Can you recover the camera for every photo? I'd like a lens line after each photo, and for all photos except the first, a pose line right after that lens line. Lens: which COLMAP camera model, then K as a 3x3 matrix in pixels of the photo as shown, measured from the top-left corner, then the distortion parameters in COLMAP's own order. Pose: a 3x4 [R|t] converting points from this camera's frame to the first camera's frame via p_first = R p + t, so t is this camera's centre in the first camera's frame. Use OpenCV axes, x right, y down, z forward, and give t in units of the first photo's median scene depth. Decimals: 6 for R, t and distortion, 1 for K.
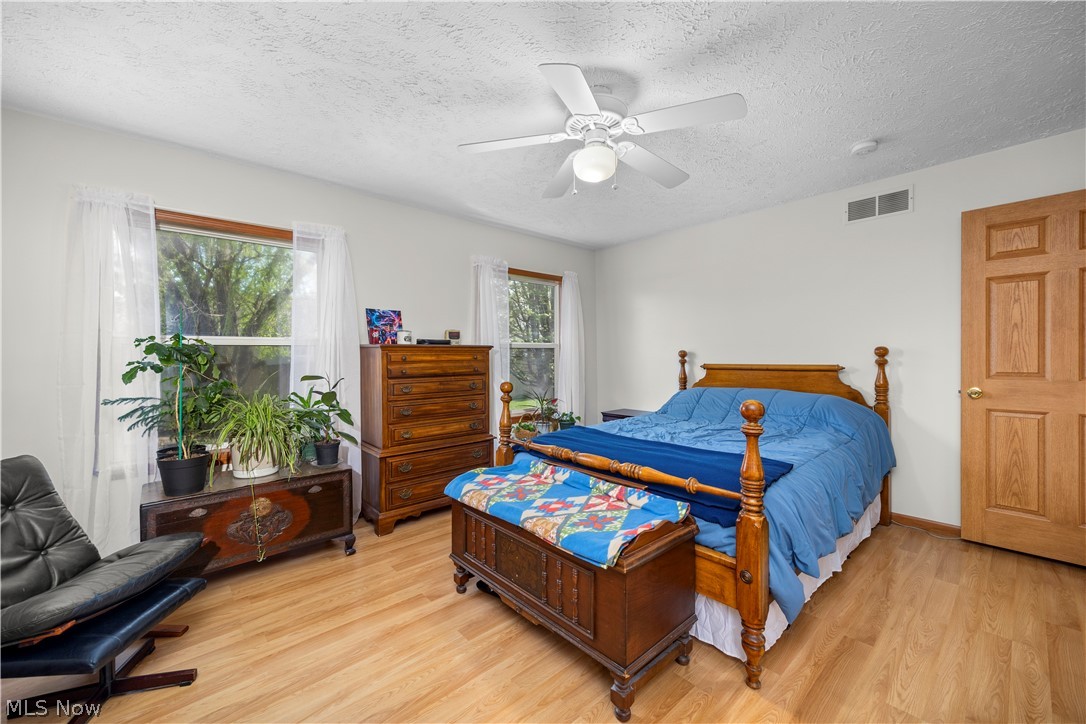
lens RADIAL K [[434.4, 0, 543.0], [0, 434.4, 362.0], [0, 0, 1]] dist [-0.000037, 0.000202]
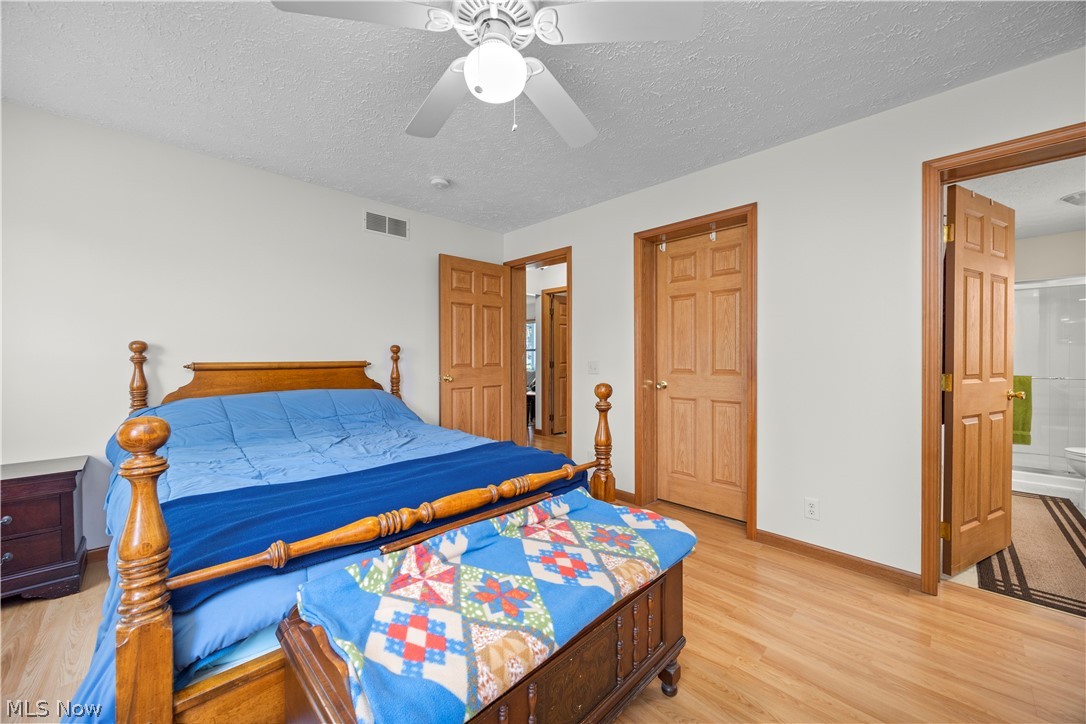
lens RADIAL K [[410.5, 0, 543.0], [0, 410.5, 362.0], [0, 0, 1]] dist [-0.000854, -0.000376]
pose [[-0.064258, -0.009682, 0.997886, -0.426702], [0.007019, 0.999924, 0.010154, 0.003570], [-0.997909, 0.007657, -0.064186, 0.821583]]
